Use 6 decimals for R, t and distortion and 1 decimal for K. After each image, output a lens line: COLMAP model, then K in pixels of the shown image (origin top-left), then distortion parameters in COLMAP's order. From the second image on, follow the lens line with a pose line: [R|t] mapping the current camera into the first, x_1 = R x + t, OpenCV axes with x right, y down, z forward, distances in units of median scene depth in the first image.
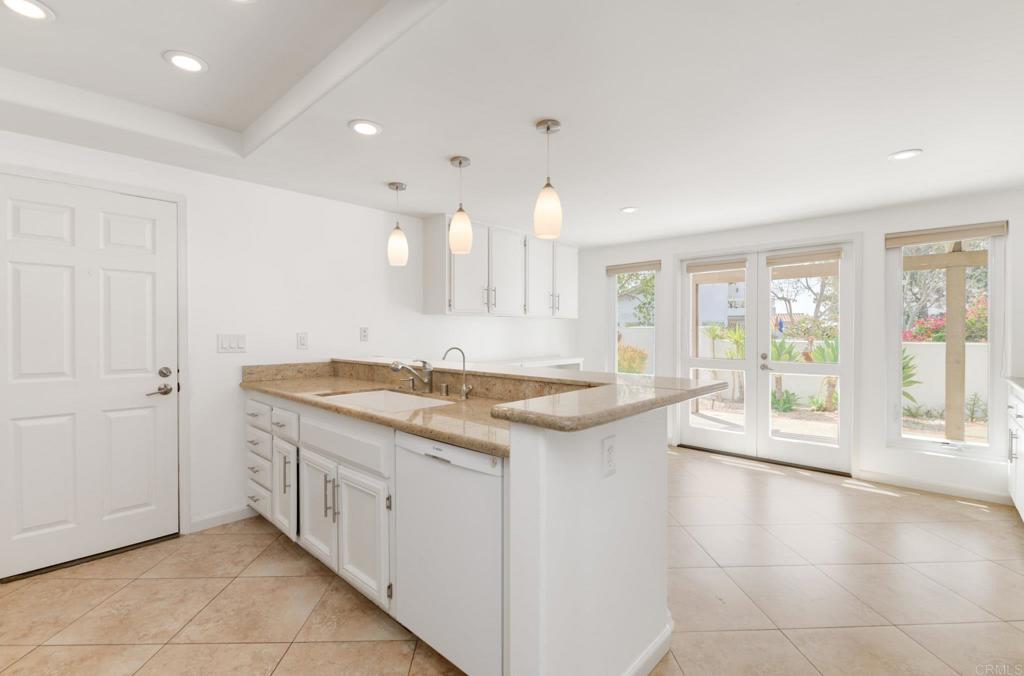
lens RADIAL K [[454.4, 0, 517.2], [0, 454.4, 337.3], [0, 0, 1]] dist [0.002763, -0.005757]
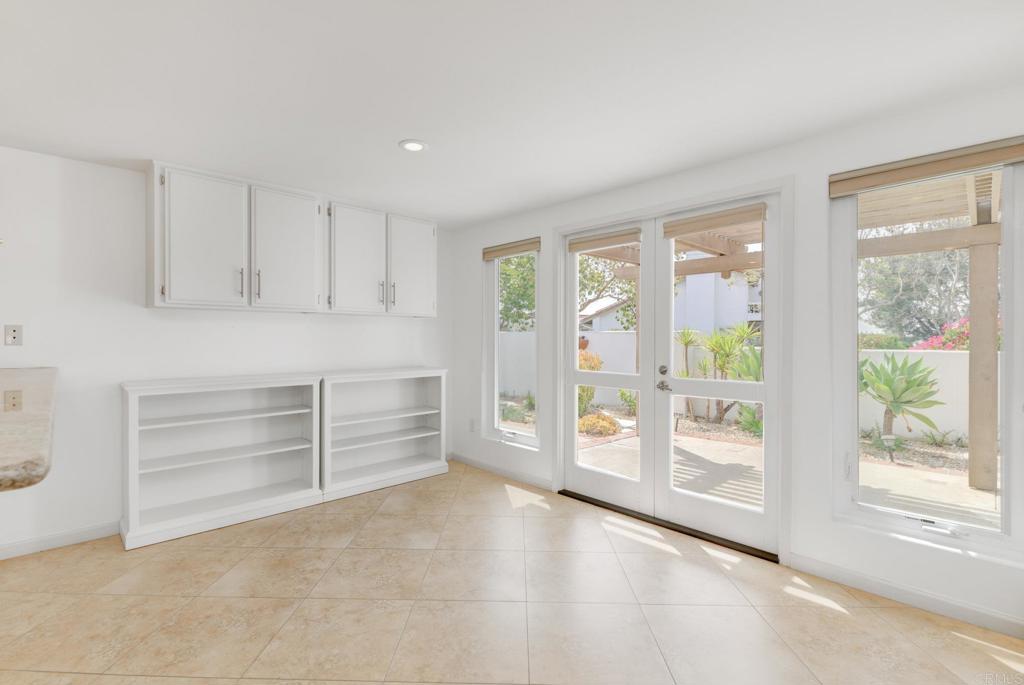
lens RADIAL K [[456.8, 0, 505.7], [0, 456.8, 341.7], [0, 0, 1]] dist [-0.001054, -0.004493]
pose [[0.996718, 0.002683, -0.080904, 0.740560], [-0.003101, 0.999982, -0.005045, 0.007842], [0.080889, 0.005280, 0.996709, 0.608371]]
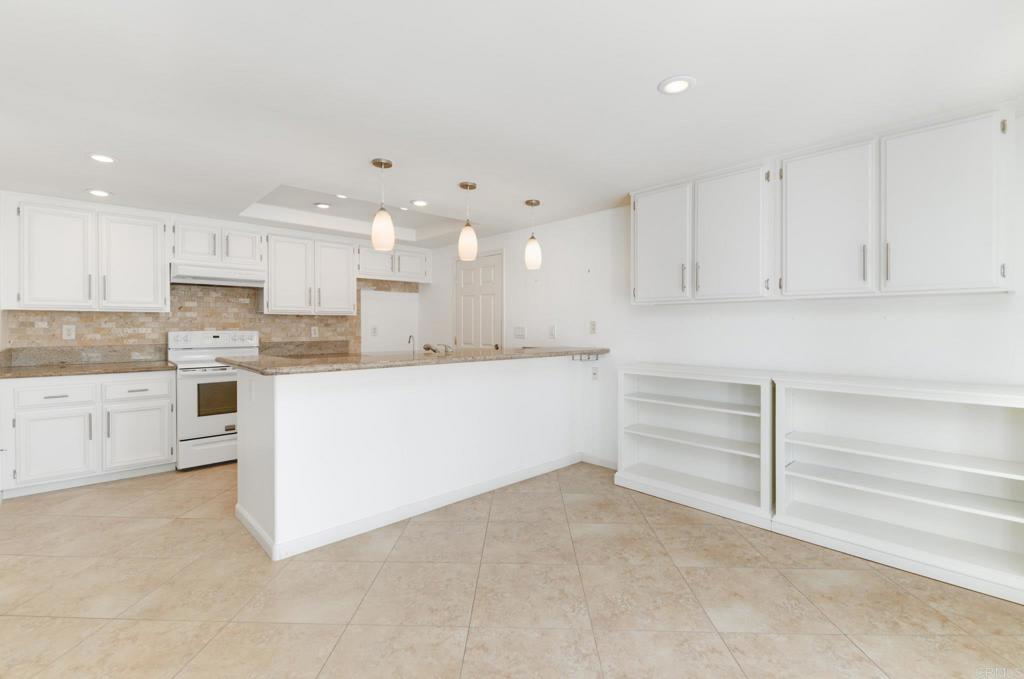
lens RADIAL K [[454.4, 0, 495.4], [0, 454.4, 328.2], [0, 0, 1]] dist [0.002763, -0.005757]
pose [[-0.096364, 0.004984, -0.995334, 1.314918], [-0.013802, 0.999885, 0.006343, -0.013965], [0.995250, 0.014349, -0.096284, 1.430088]]
